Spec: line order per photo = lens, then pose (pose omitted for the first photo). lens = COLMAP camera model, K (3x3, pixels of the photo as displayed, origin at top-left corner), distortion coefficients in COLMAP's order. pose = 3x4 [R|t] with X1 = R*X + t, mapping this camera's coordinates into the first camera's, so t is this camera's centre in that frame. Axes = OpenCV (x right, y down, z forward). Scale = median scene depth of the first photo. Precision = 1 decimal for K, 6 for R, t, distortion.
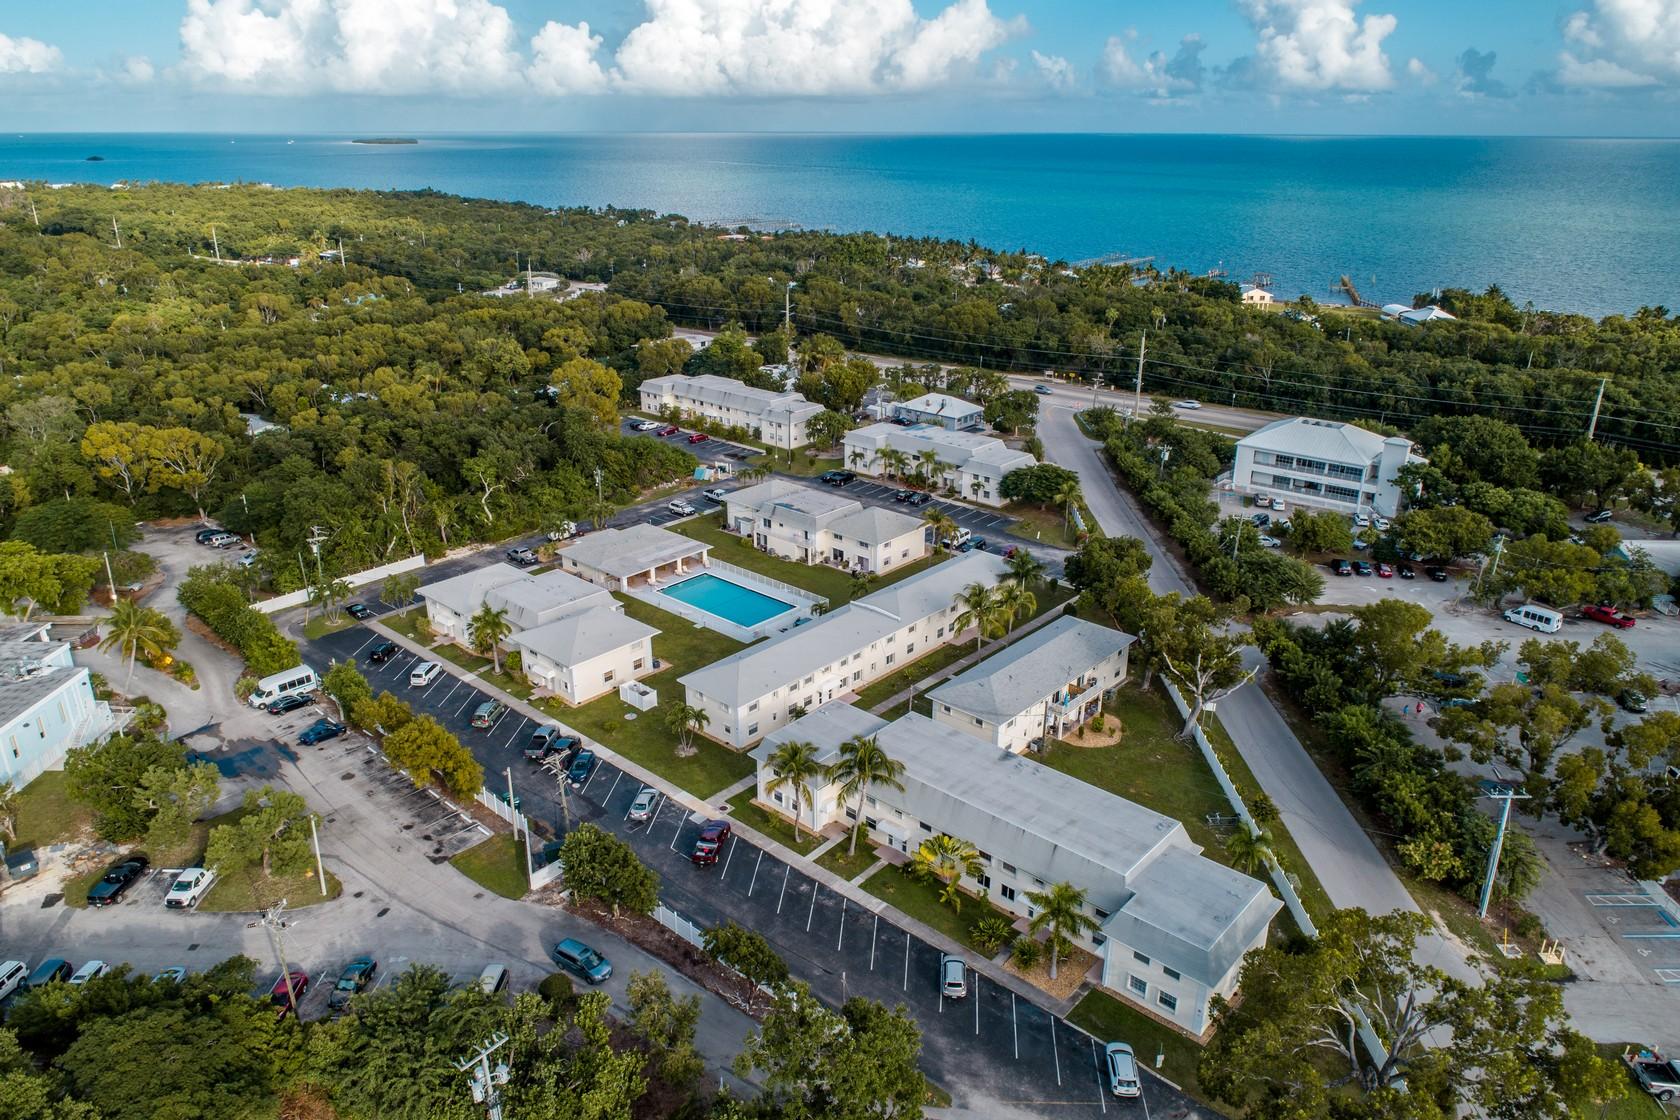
lens RADIAL K [[1135.2, 0, 840.0], [0, 1135.2, 560.0], [0, 0, 1]] dist [-0.003133, -0.000547]
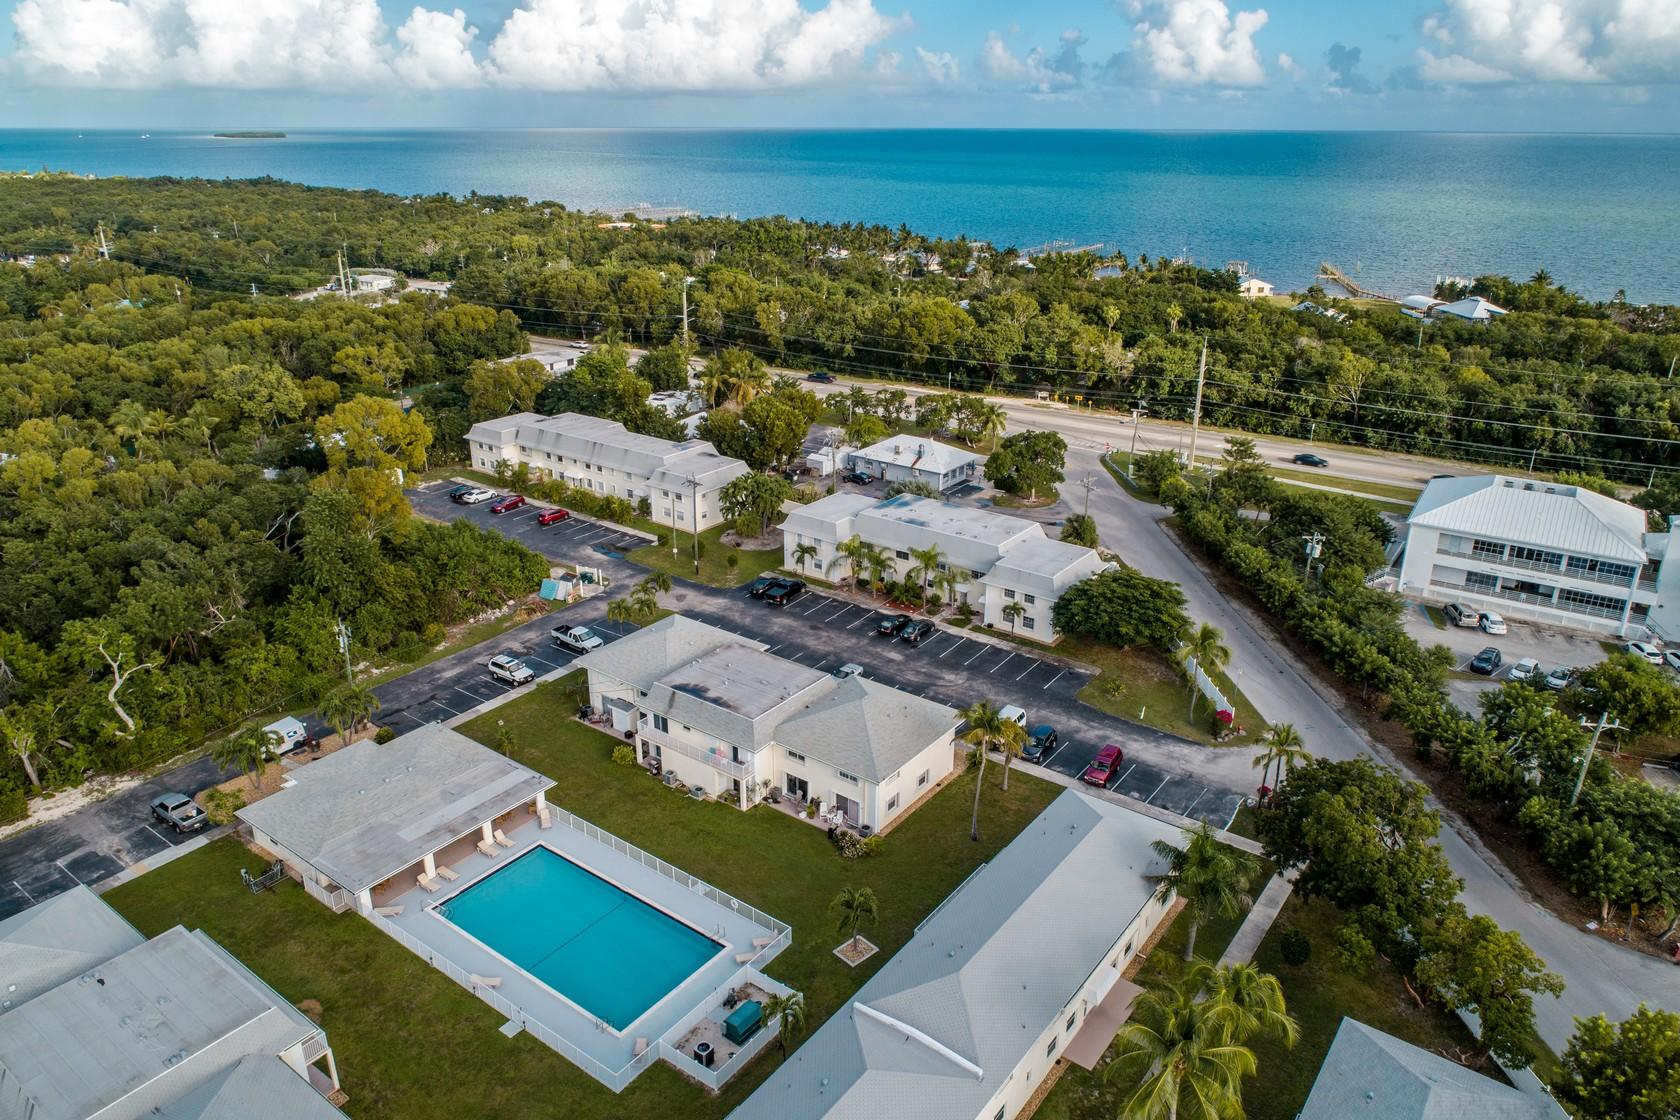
lens RADIAL K [[1135.2, 0, 840.0], [0, 1135.2, 560.0], [0, 0, 1]] dist [-0.003133, -0.000547]
pose [[0.996072, -0.031860, 0.082617, -0.015257], [0.031589, 0.999490, 0.004577, -0.077233], [-0.082720, -0.001950, 0.996571, 0.325796]]
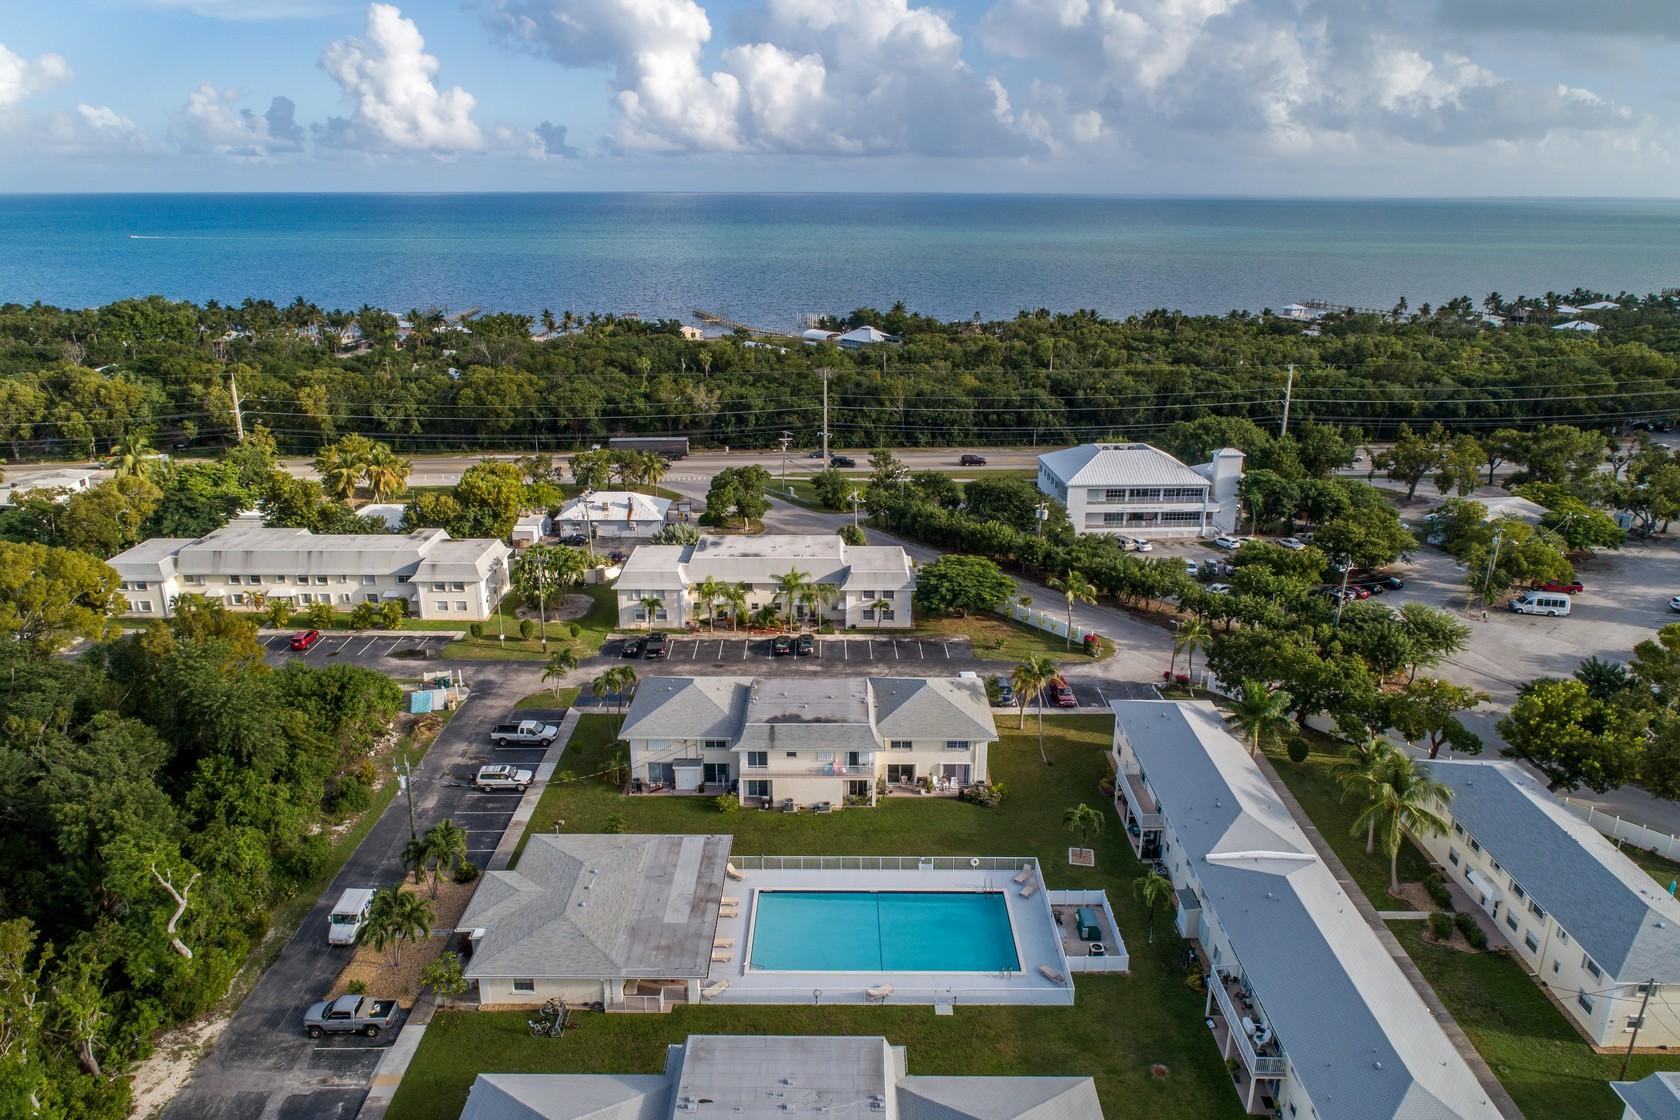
lens RADIAL K [[1135.2, 0, 840.0], [0, 1135.2, 560.0], [0, 0, 1]] dist [-0.003133, -0.000547]
pose [[0.749479, -0.210583, 0.627643, -0.261221], [0.239034, 0.970184, 0.040077, -0.100614], [-0.617369, 0.119991, 0.777469, 0.372643]]
